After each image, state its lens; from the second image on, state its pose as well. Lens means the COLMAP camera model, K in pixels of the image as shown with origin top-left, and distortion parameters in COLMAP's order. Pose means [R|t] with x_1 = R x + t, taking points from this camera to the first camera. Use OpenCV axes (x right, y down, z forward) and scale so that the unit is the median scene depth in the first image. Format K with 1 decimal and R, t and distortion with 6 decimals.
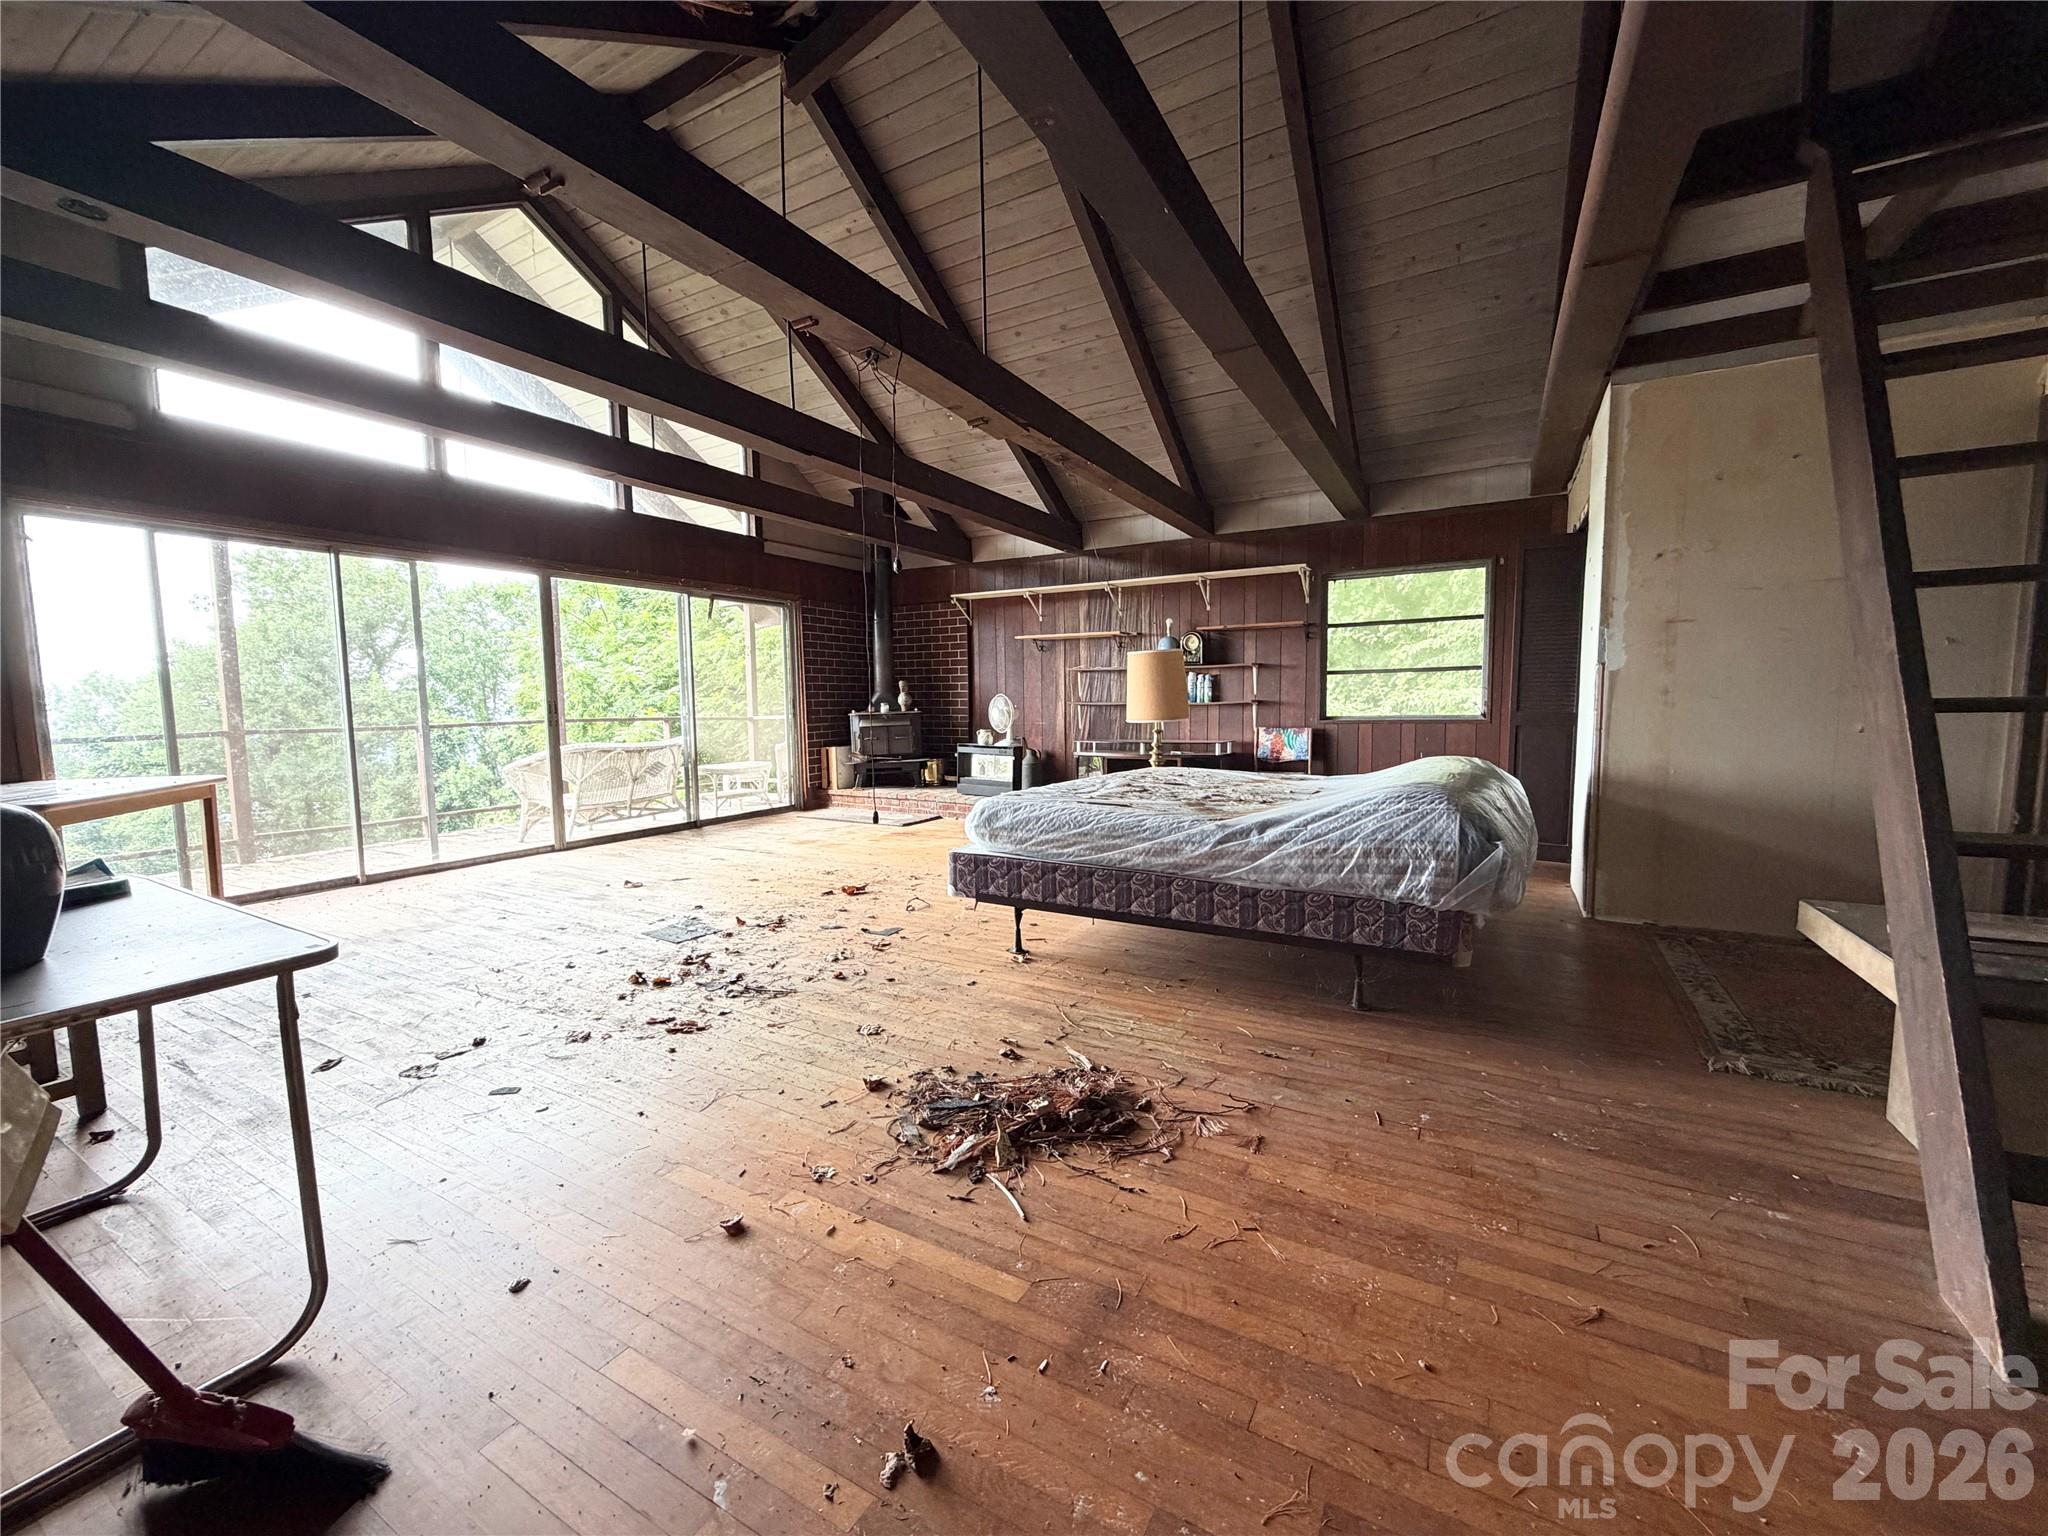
lens RADIAL K [[816.1, 0, 1021.8], [0, 816.1, 769.8], [0, 0, 1]] dist [0.000132, 0.000490]
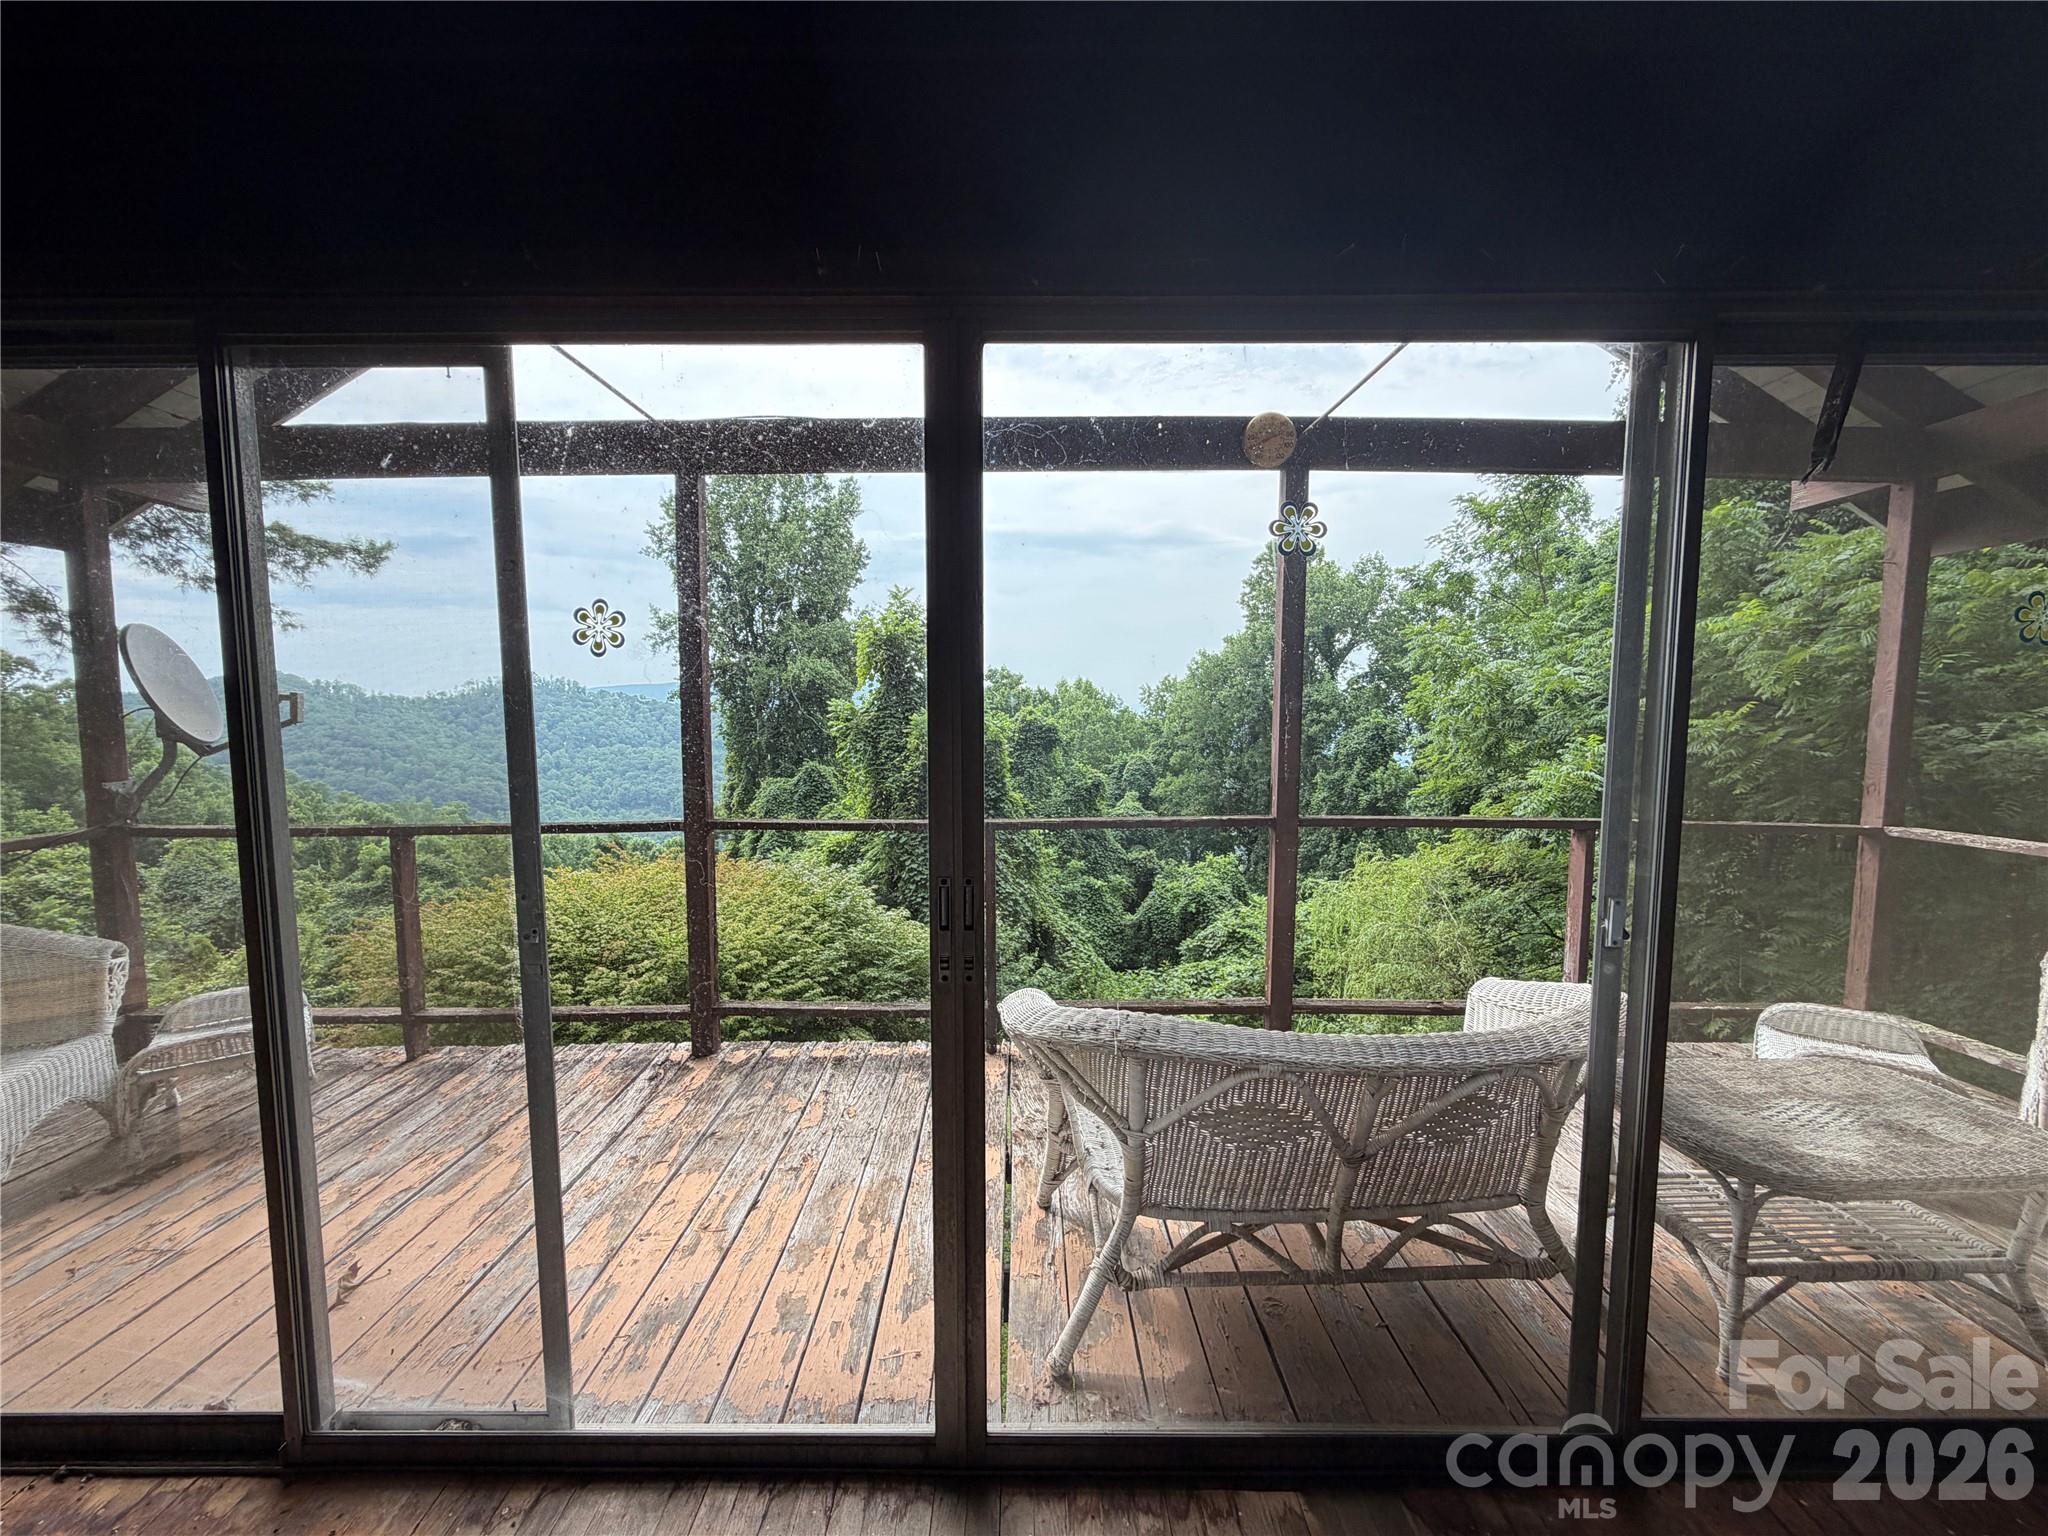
lens RADIAL K [[816.1, 0, 1018.5], [0, 816.1, 770.3], [0, 0, 1]] dist [0.000132, 0.000490]
pose [[0.491361, 0.087585, -0.866541, -0.047556], [-0.081892, 0.995169, 0.054150, -0.016878], [0.867097, 0.044356, 0.496160, 0.116255]]
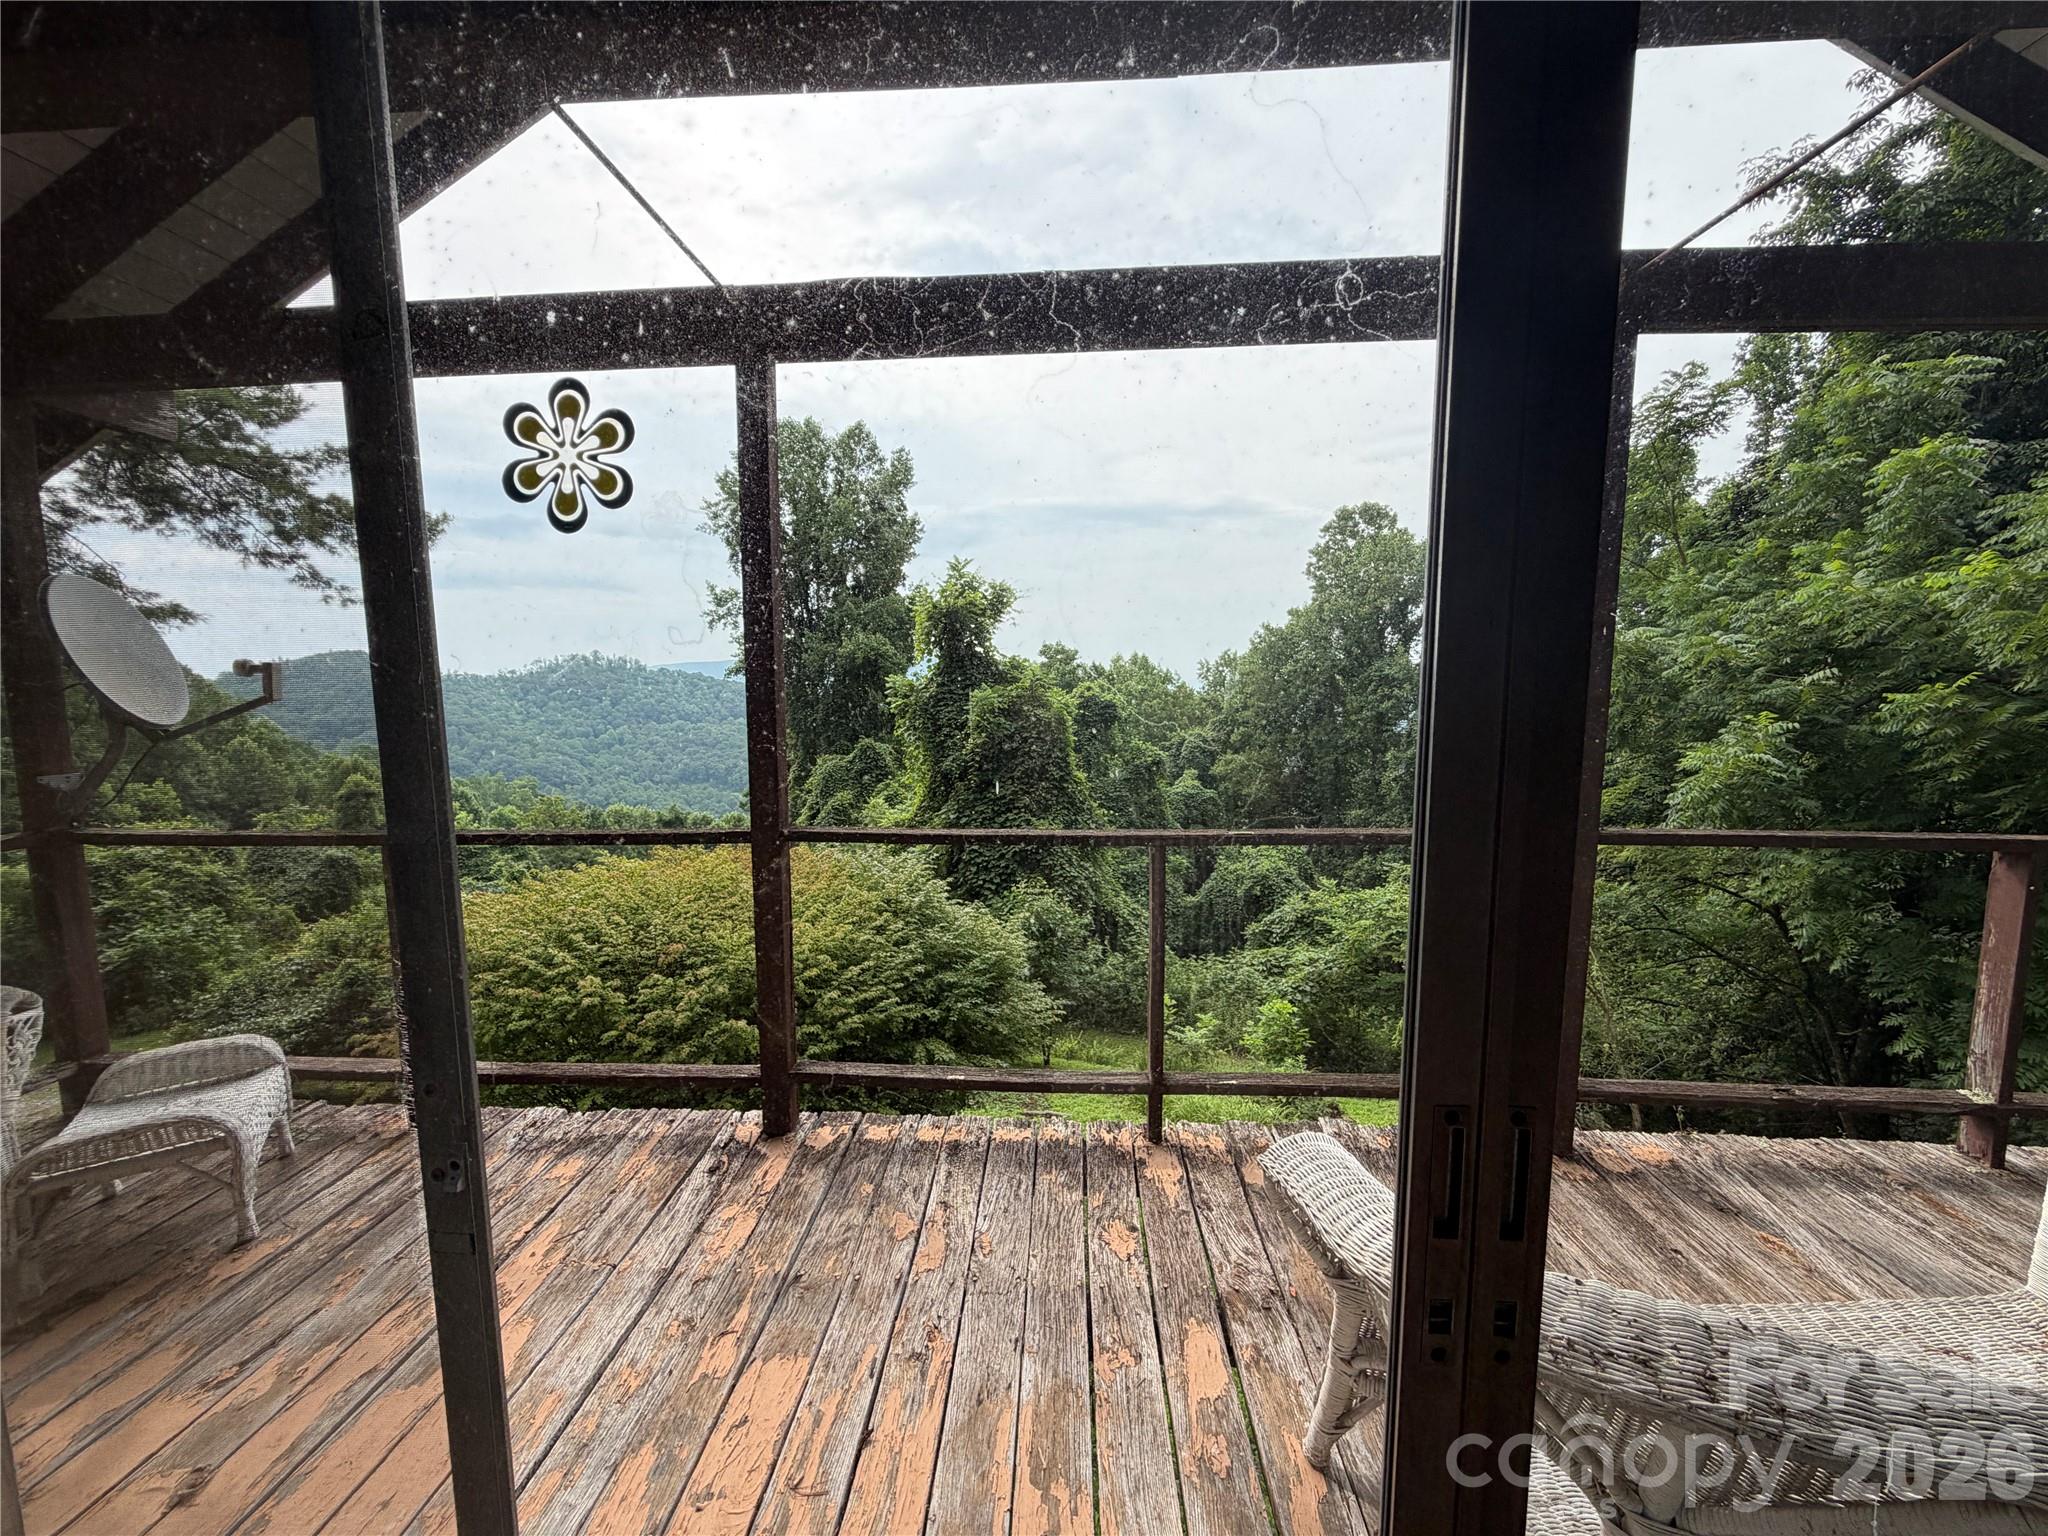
lens RADIAL K [[816.1, 0, 1018.9], [0, 816.1, 770.6], [0, 0, 1]] dist [0.000132, 0.000490]
pose [[0.437650, 0.114583, -0.891815, -0.068140], [-0.080209, 0.992868, 0.088205, -0.016288], [0.895561, 0.032928, 0.443719, 0.118310]]
